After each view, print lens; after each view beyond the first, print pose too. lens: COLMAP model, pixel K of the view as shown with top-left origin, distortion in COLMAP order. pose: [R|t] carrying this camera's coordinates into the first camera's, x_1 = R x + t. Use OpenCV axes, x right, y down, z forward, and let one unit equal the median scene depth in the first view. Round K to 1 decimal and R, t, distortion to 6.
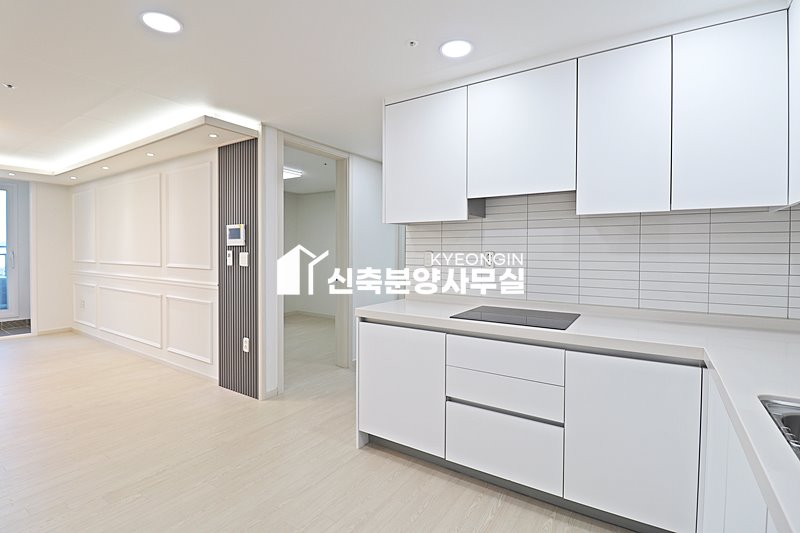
lens RADIAL K [[374.2, 0, 404.6], [0, 374.2, 260.0], [0, 0, 1]] dist [-0.000211, -0.011301]
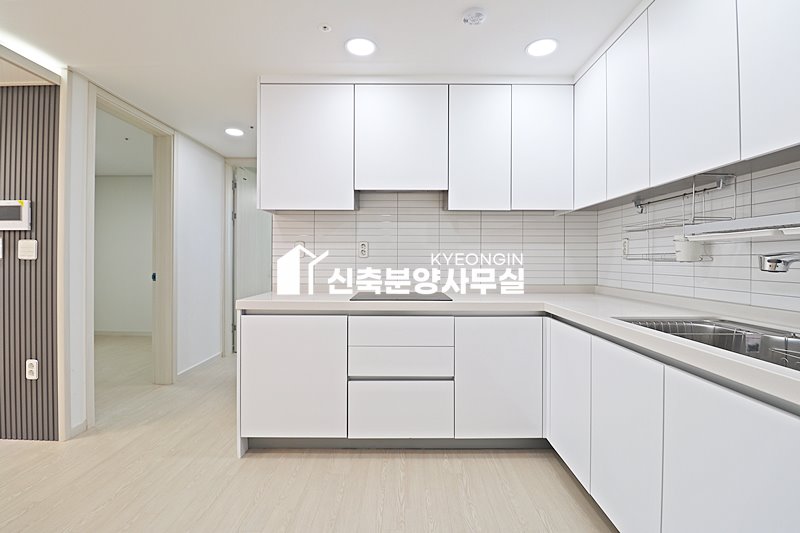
lens RADIAL K [[374.2, 0, 400.4], [0, 374.2, 260.0], [0, 0, 1]] dist [-0.000211, -0.011301]
pose [[0.846162, -0.002839, 0.532918, -0.205437], [0.012558, 0.999814, -0.014614, 0.037604], [-0.532778, 0.019059, 0.846040, 0.024799]]
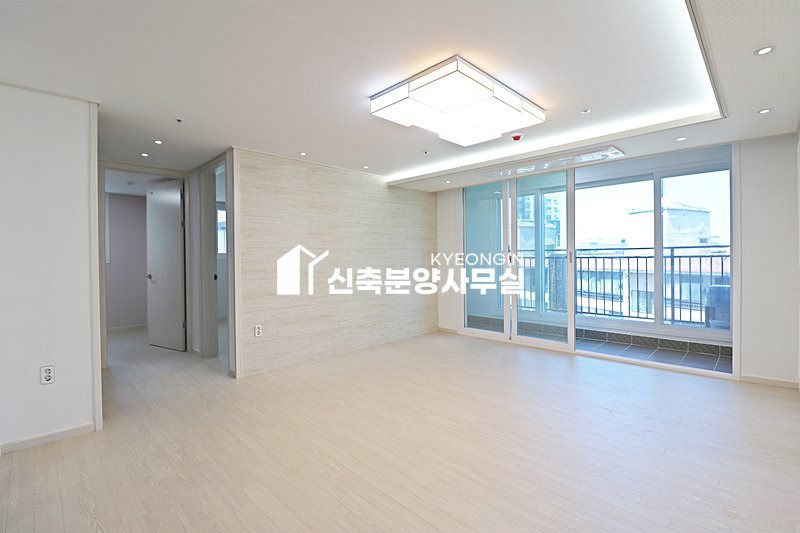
lens RADIAL K [[374.2, 0, 403.4], [0, 374.2, 261.6], [0, 0, 1]] dist [-0.000211, -0.011301]
pose [[-0.199077, 0.008078, -0.979951, -0.408460], [-0.012163, 0.999869, 0.010713, -0.006528], [0.979908, 0.014052, -0.198952, 0.920419]]
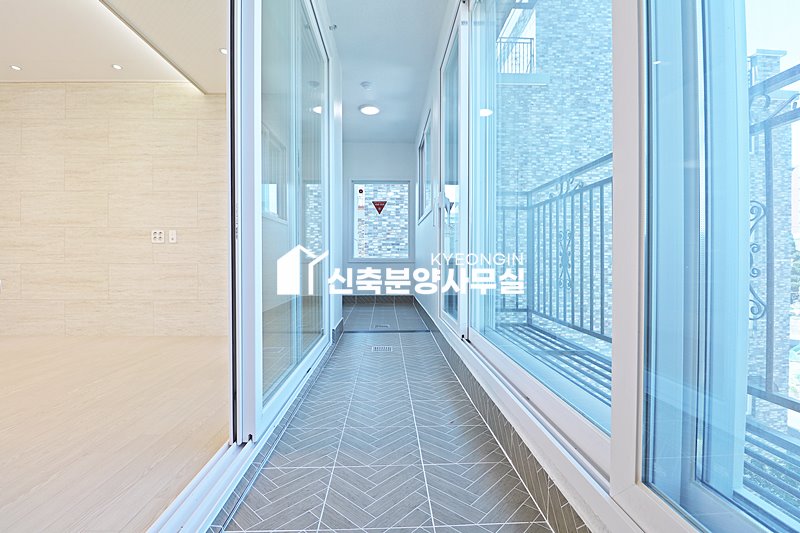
lens RADIAL K [[374.2, 0, 403.2], [0, 374.2, 261.3], [0, 0, 1]] dist [-0.000211, -0.011301]
pose [[-0.817479, -0.007416, -0.575910, -1.846997], [-0.019642, 0.999694, 0.015008, 0.127968], [0.575623, 0.023580, -0.817375, 1.728256]]
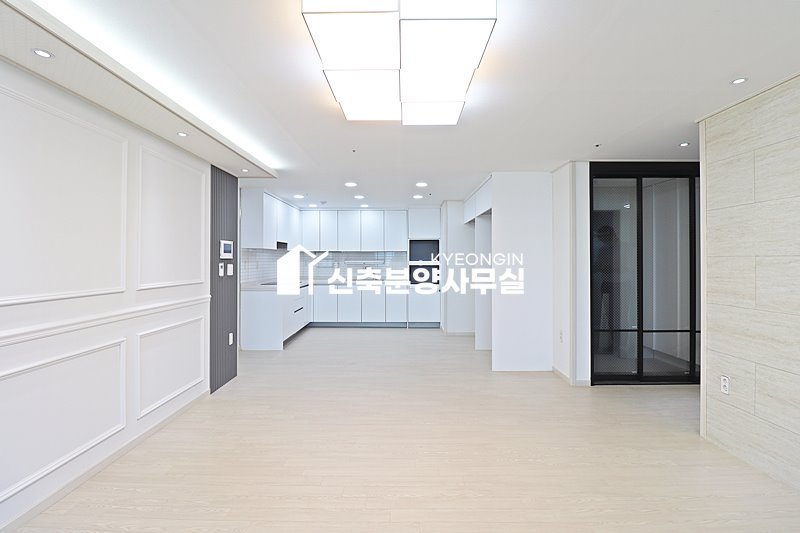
lens RADIAL K [[374.2, 0, 400.5], [0, 374.2, 258.7], [0, 0, 1]] dist [-0.000211, -0.011301]
pose [[-0.543130, -0.004197, 0.839638, -1.791052], [0.013851, 0.999807, 0.013957, -0.048393], [-0.839534, 0.019211, -0.542967, 1.212042]]
